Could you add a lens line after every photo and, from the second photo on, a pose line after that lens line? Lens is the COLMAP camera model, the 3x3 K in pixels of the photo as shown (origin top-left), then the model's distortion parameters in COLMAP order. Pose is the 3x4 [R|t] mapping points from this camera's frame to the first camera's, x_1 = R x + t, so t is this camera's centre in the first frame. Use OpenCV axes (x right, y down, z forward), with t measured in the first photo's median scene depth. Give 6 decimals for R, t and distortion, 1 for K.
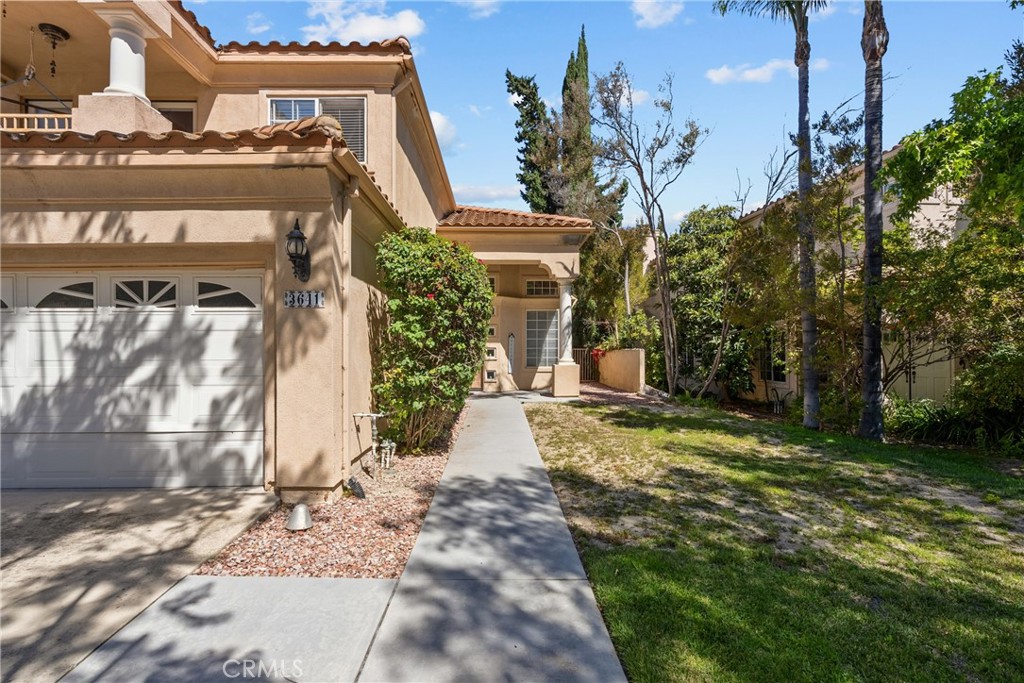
lens RADIAL K [[466.4, 0, 512.0], [0, 466.4, 341.5], [0, 0, 1]] dist [0.002200, -0.000245]
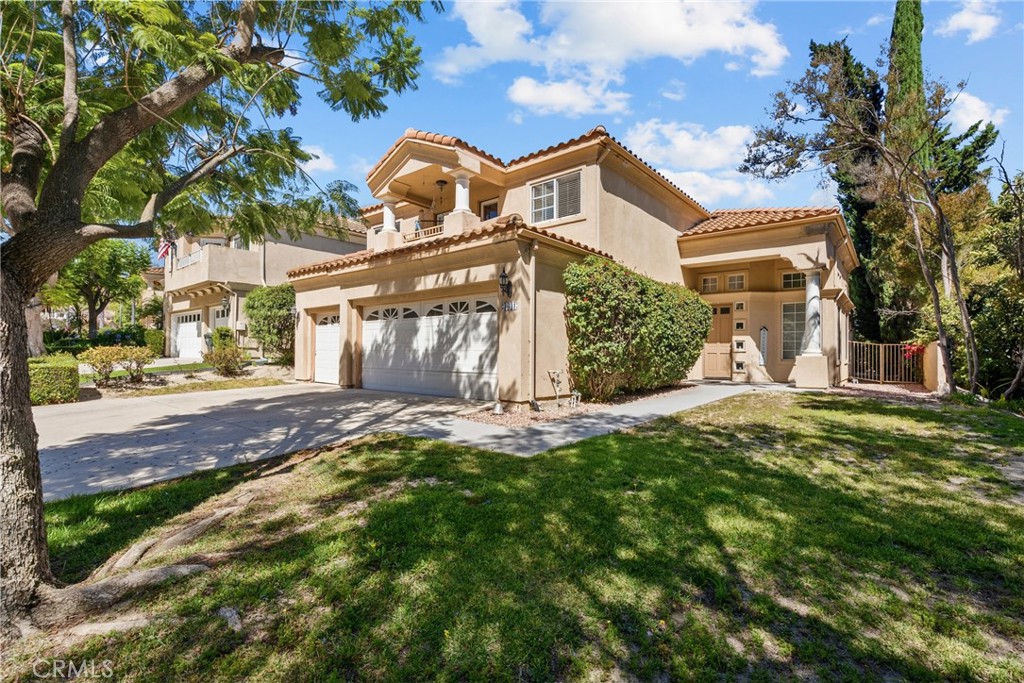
lens RADIAL K [[466.4, 0, 512.0], [0, 466.4, 341.5], [0, 0, 1]] dist [0.002200, -0.000245]
pose [[0.753050, -0.007262, -0.657924, 0.591332], [0.002584, 0.999964, -0.008079, 0.051422], [0.657959, 0.004384, 0.753041, -0.333916]]
